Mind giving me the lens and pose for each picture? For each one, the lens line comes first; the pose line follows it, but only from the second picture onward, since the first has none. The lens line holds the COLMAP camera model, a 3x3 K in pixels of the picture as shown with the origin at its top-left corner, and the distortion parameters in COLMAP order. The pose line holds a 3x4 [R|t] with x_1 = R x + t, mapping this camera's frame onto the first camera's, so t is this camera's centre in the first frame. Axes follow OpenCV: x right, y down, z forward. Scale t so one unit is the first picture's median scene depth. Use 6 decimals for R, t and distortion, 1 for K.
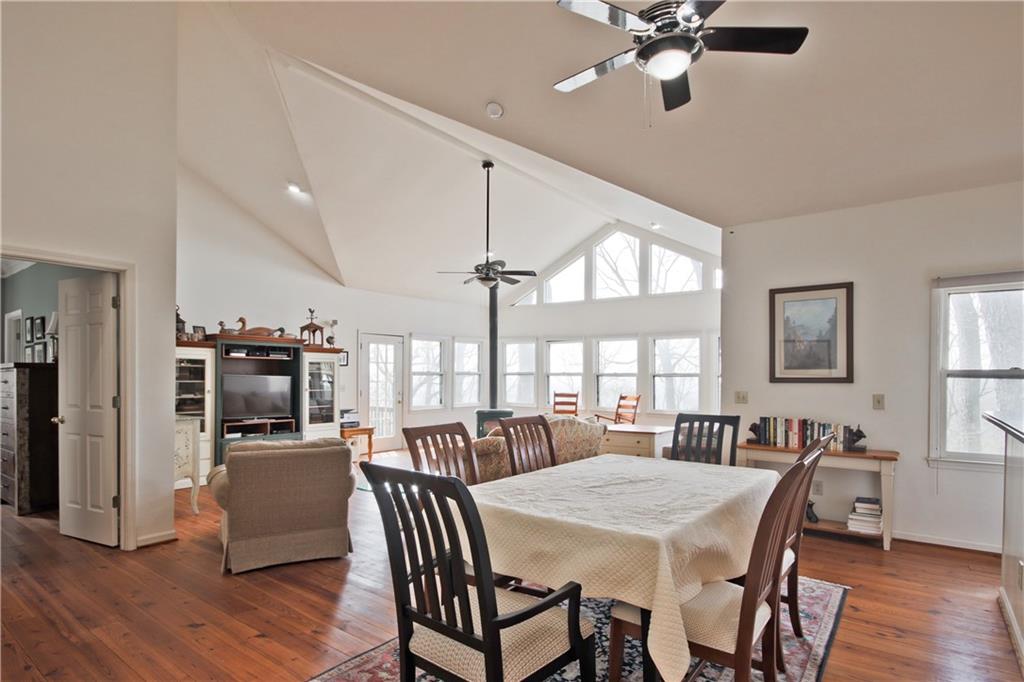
lens RADIAL K [[535.3, 0, 509.5], [0, 535.3, 378.7], [0, 0, 1]] dist [0.004905, -0.000321]
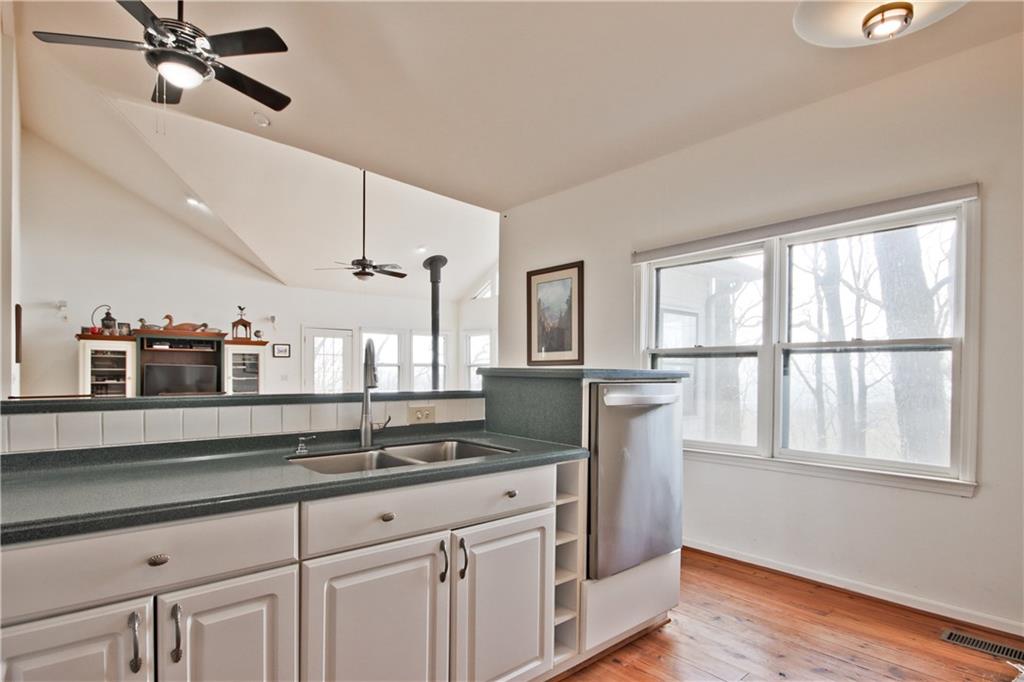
lens RADIAL K [[535.3, 0, 511.3], [0, 535.3, 371.0], [0, 0, 1]] dist [0.004905, -0.000321]
pose [[0.977999, -0.001868, -0.208602, 0.488273], [-0.000190, 0.999952, -0.009845, 0.018774], [0.208610, 0.009668, 0.977951, 0.023661]]
